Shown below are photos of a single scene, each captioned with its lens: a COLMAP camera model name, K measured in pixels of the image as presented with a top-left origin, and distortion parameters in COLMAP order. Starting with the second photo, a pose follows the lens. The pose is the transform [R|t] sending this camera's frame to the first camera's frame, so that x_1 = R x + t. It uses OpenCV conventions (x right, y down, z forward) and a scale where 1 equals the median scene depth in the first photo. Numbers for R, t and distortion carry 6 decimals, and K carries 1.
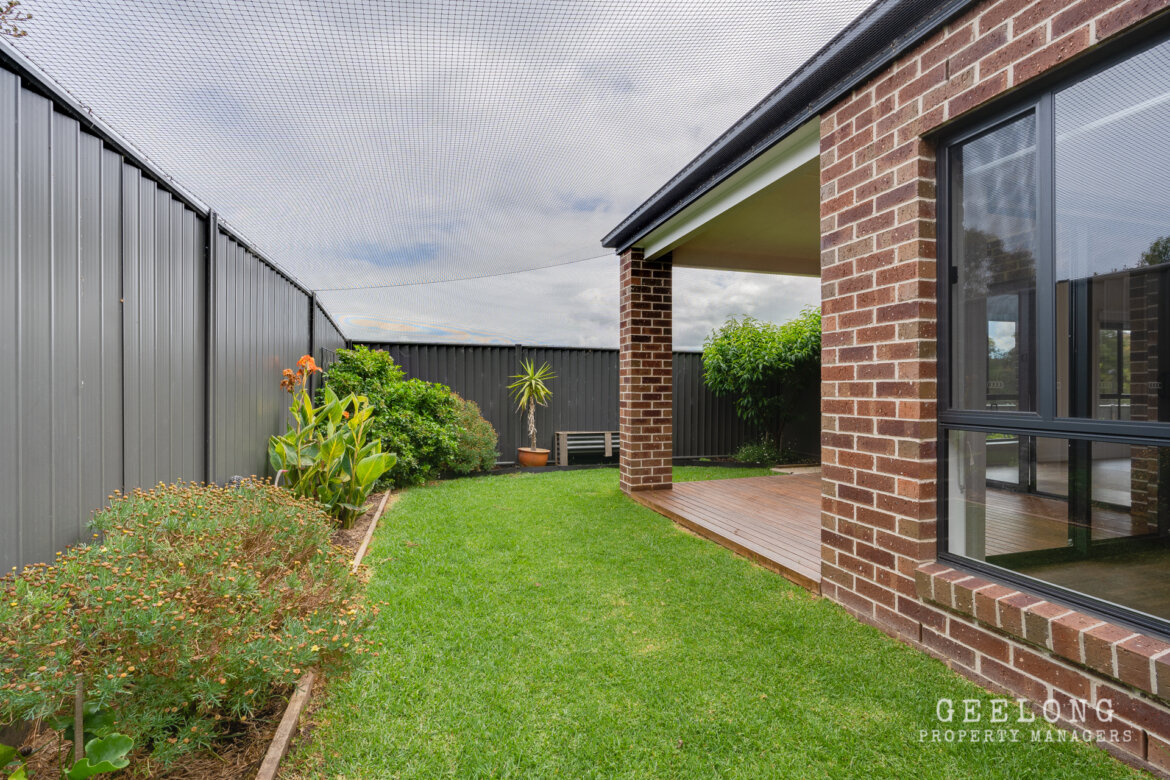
lens RADIAL K [[537.6, 0, 584.6], [0, 537.6, 388.0], [0, 0, 1]] dist [-0.000890, 0.000196]
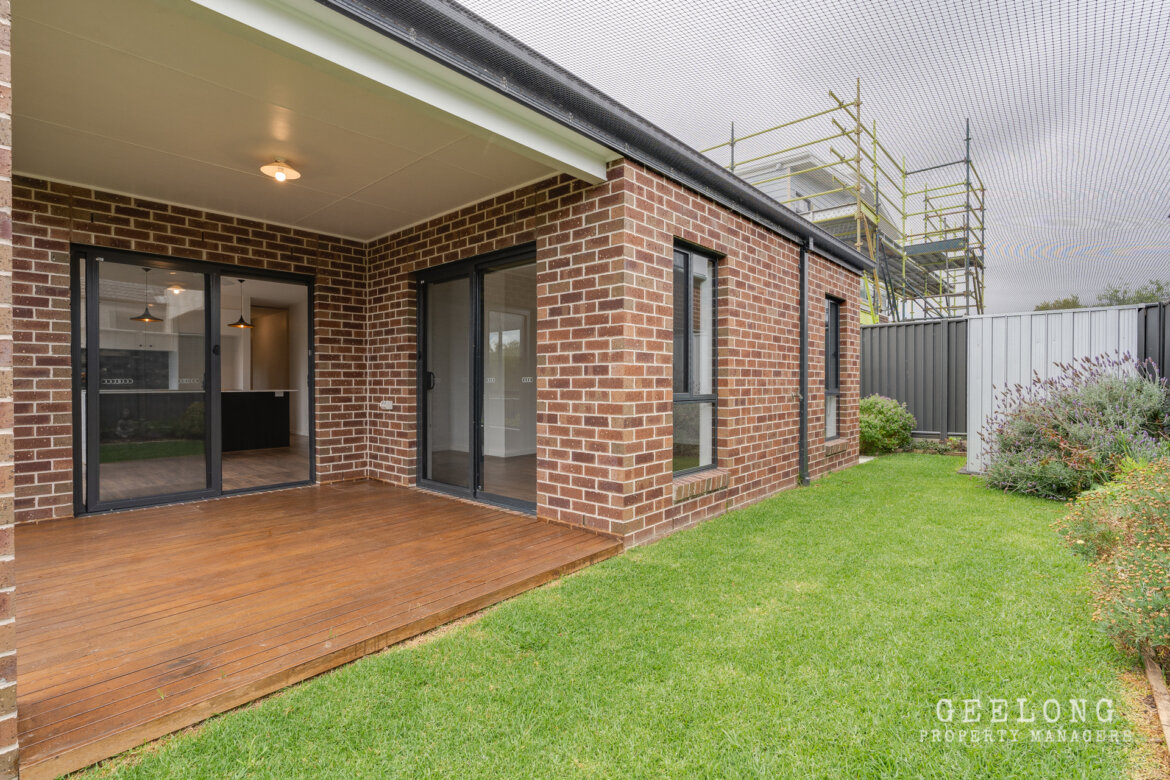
lens RADIAL K [[537.6, 0, 584.8], [0, 537.6, 386.6], [0, 0, 1]] dist [-0.000890, 0.000196]
pose [[-0.531697, -0.006503, 0.846910, -0.621518], [0.001399, 0.999962, 0.008556, -0.000141], [-0.846933, 0.005734, -0.531668, 1.957053]]
